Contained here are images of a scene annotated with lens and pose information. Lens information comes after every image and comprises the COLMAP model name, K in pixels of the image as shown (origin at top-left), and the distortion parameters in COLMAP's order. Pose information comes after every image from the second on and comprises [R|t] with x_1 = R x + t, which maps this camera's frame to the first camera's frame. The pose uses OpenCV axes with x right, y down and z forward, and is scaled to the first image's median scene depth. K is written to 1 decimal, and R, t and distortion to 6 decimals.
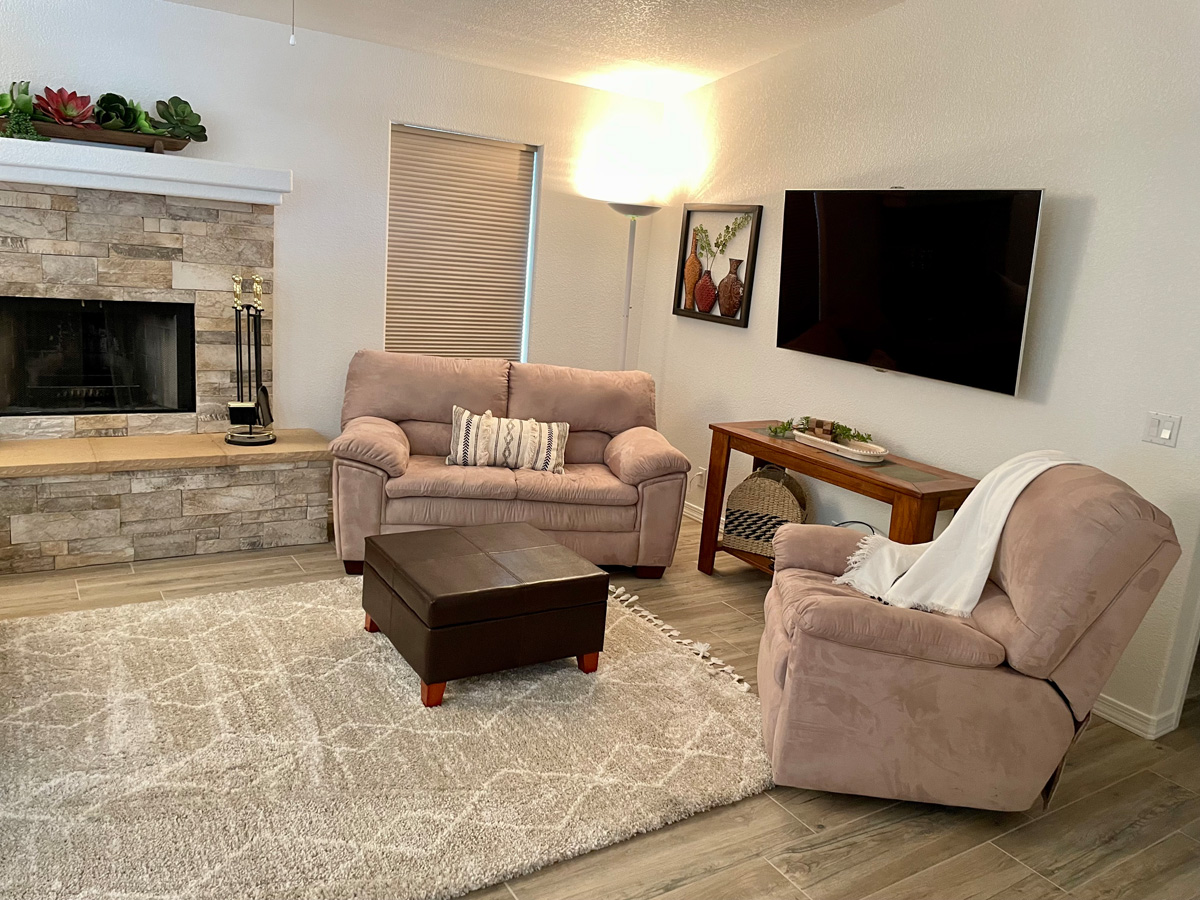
lens RADIAL K [[910.3, 0, 600.0], [0, 910.3, 450.0], [0, 0, 1]] dist [0.074810, -0.104042]
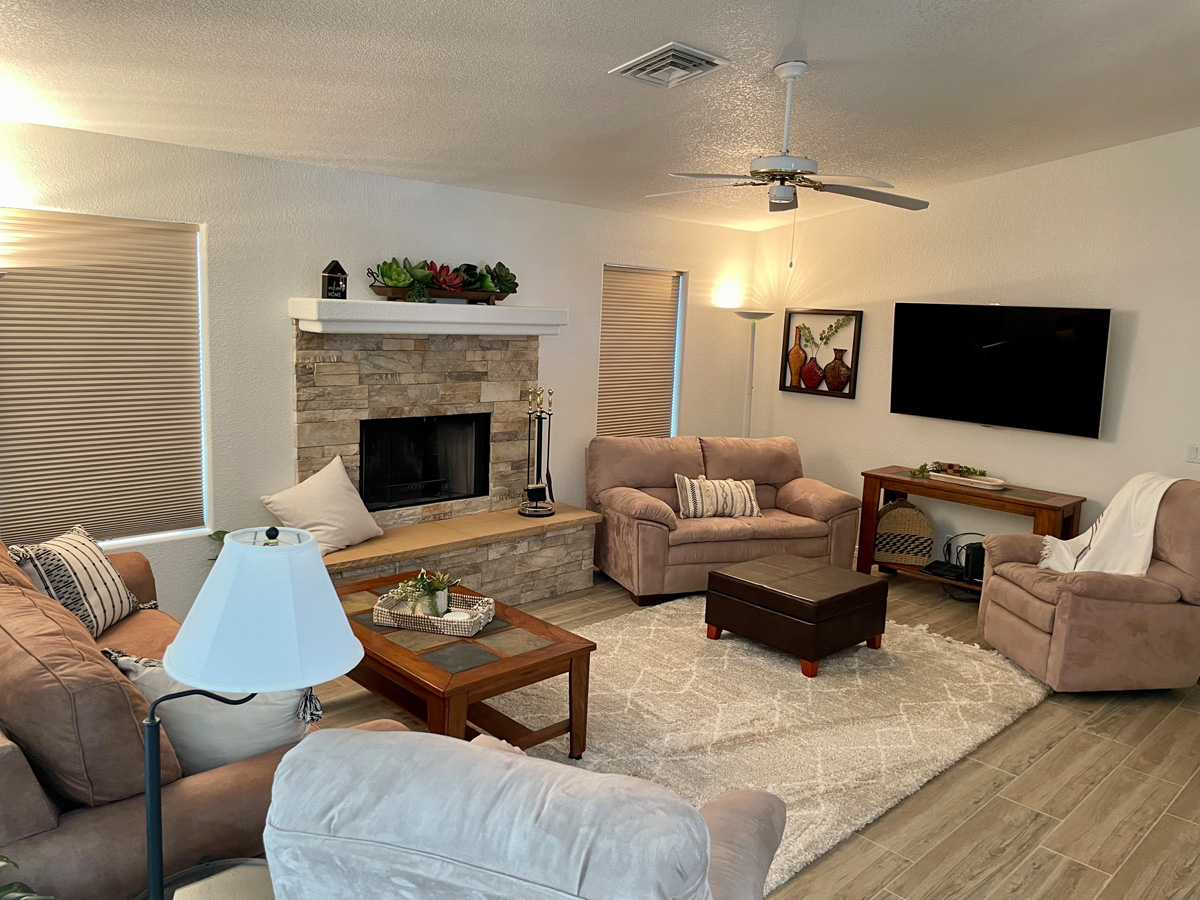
lens RADIAL K [[910.3, 0, 600.0], [0, 910.3, 450.0], [0, 0, 1]] dist [0.074810, -0.104042]
pose [[0.978588, -0.075693, 0.191407, -0.539265], [0.085598, 0.995357, -0.044010, -0.035621], [-0.187187, 0.059452, 0.980524, -0.288956]]
